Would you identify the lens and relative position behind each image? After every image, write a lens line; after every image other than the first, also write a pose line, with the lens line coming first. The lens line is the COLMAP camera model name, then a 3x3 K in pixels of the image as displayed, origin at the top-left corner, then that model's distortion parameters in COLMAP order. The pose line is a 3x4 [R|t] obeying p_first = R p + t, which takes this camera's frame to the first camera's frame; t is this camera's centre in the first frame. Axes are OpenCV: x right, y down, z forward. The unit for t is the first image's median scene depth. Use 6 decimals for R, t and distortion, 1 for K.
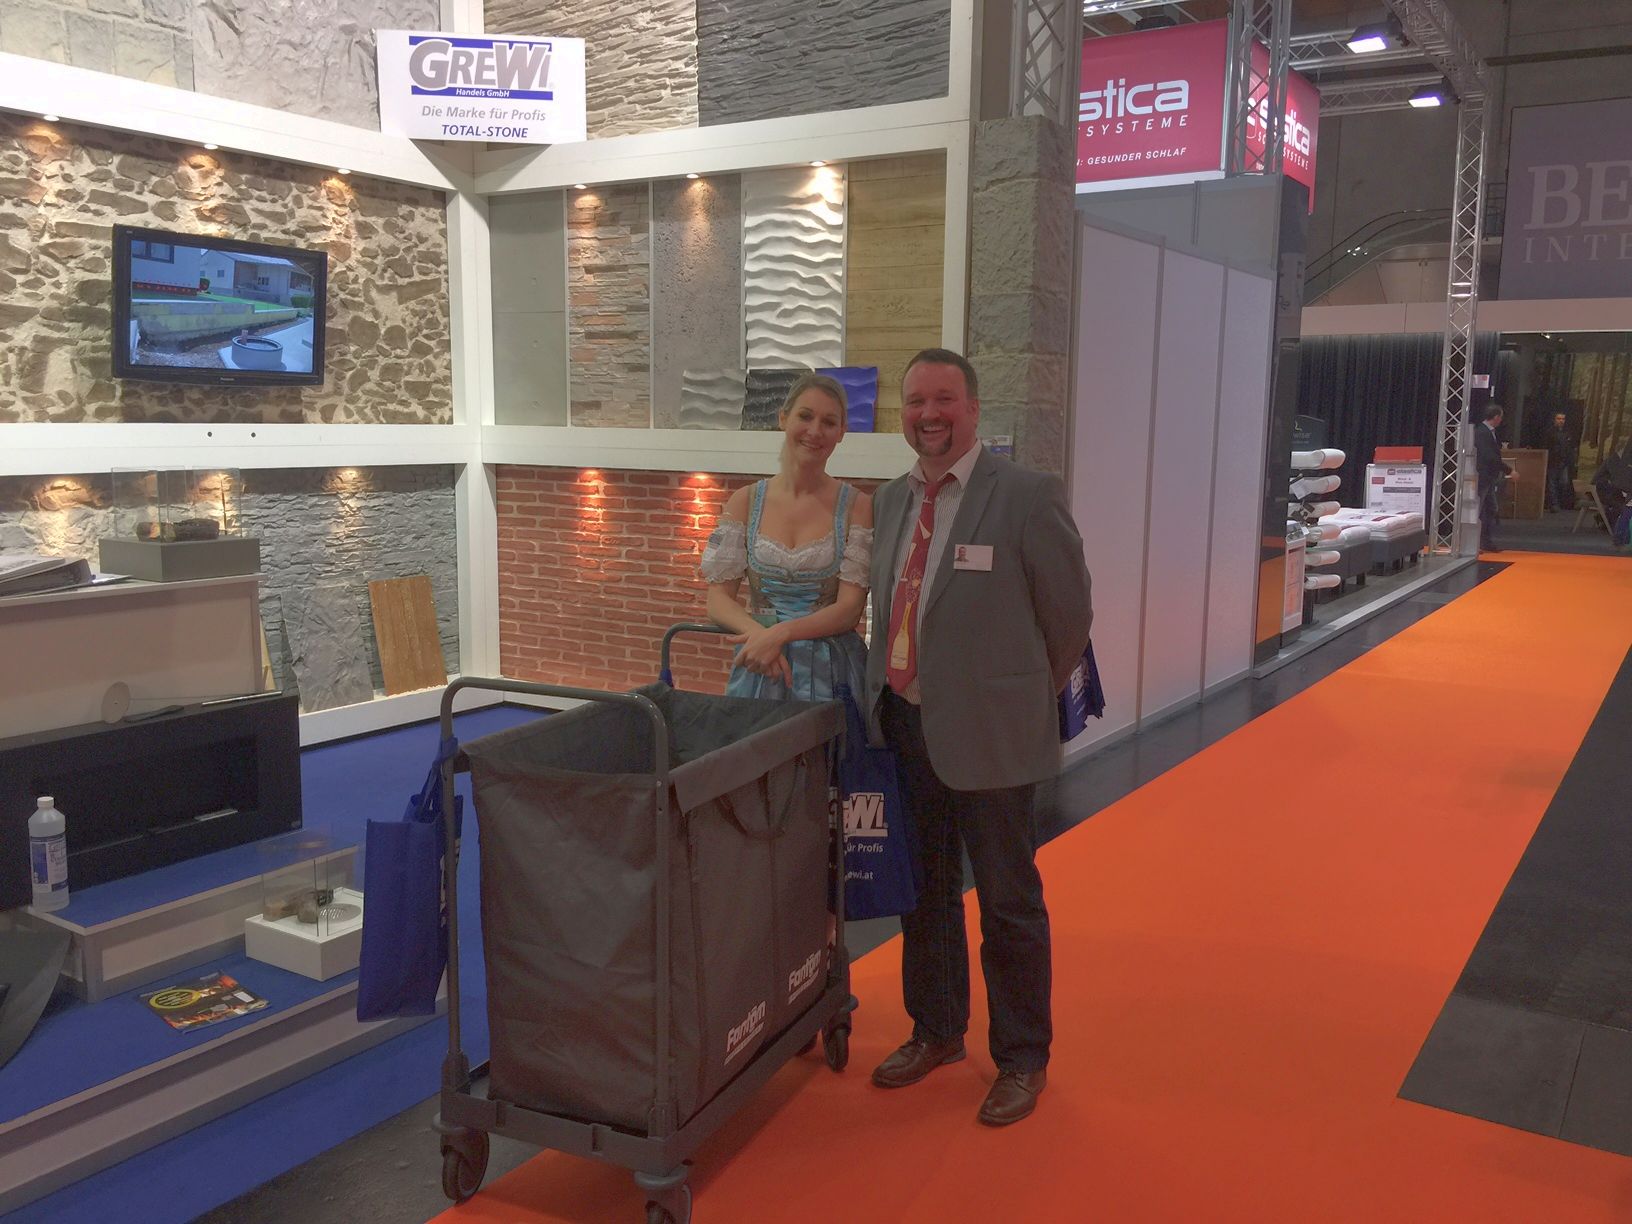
lens RADIAL K [[1367.9, 0, 815.6], [0, 1367.9, 610.2], [0, 0, 1]] dist [0.098946, -0.157598]
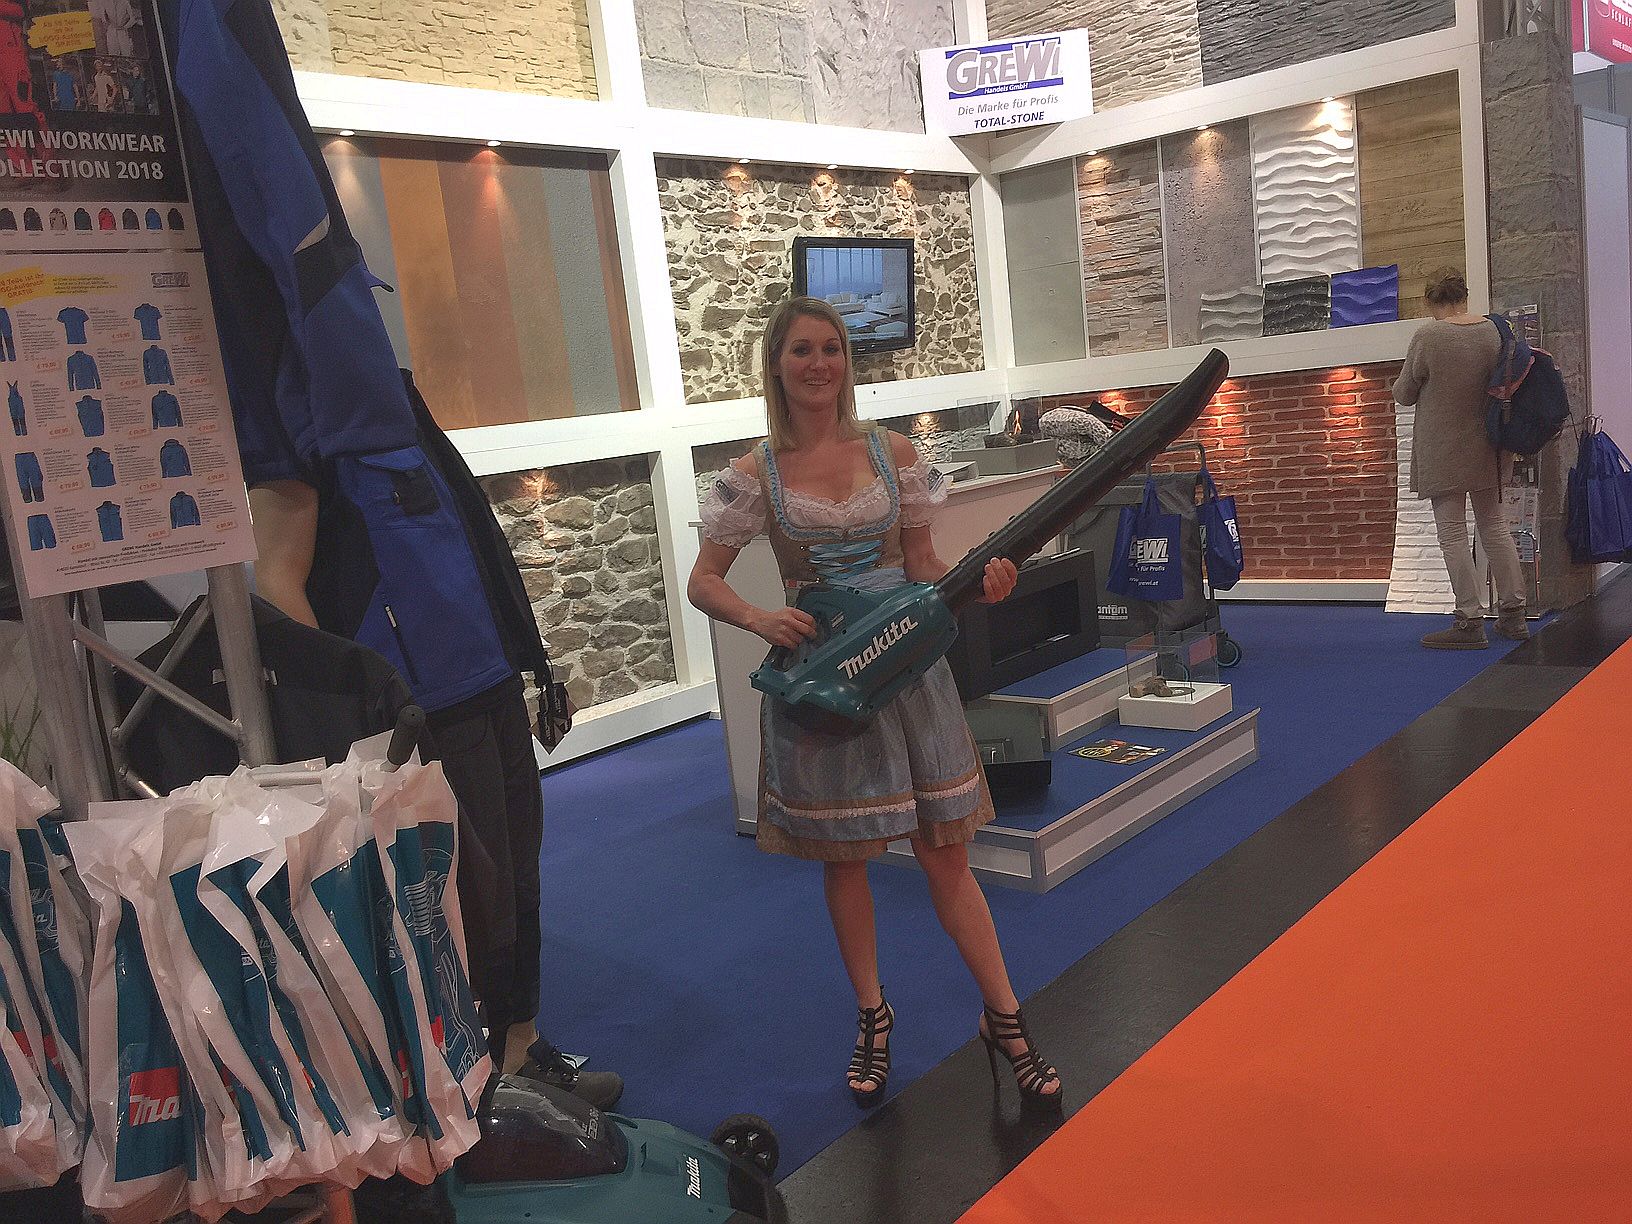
lens RADIAL K [[1374.2, 0, 815.9], [0, 1374.2, 606.4], [0, 0, 1]] dist [0.102564, -0.176682]
pose [[0.981899, -0.099479, -0.161180, -0.266467], [0.102902, 0.994606, 0.013010, 0.043791], [0.159016, -0.029360, 0.986839, -0.243110]]
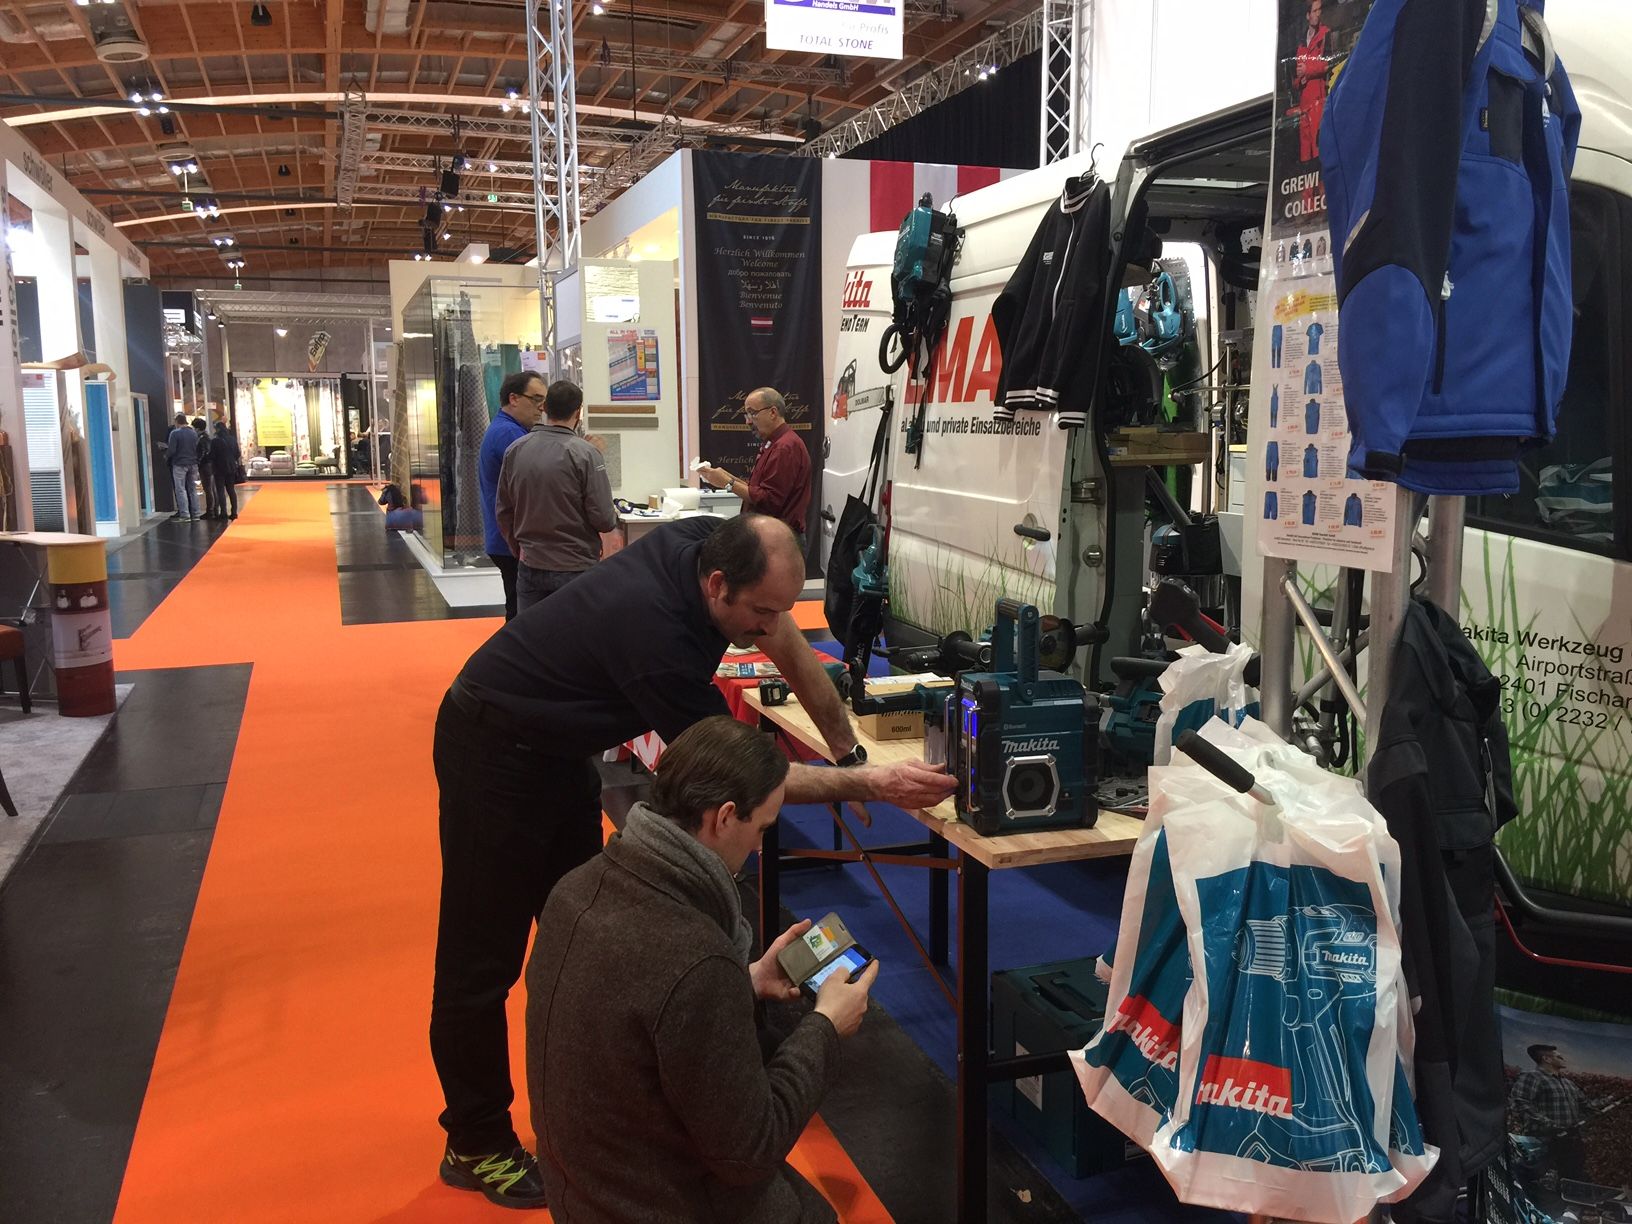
lens RADIAL K [[1377.3, 0, 811.0], [0, 1377.3, 610.7], [0, 0, 1]] dist [0.050364, -0.004396]
pose [[-0.611343, 0.098771, -0.785177, -0.124660], [-0.114422, 0.970722, 0.211202, -0.014681], [0.783050, 0.218959, -0.582143, 0.106328]]
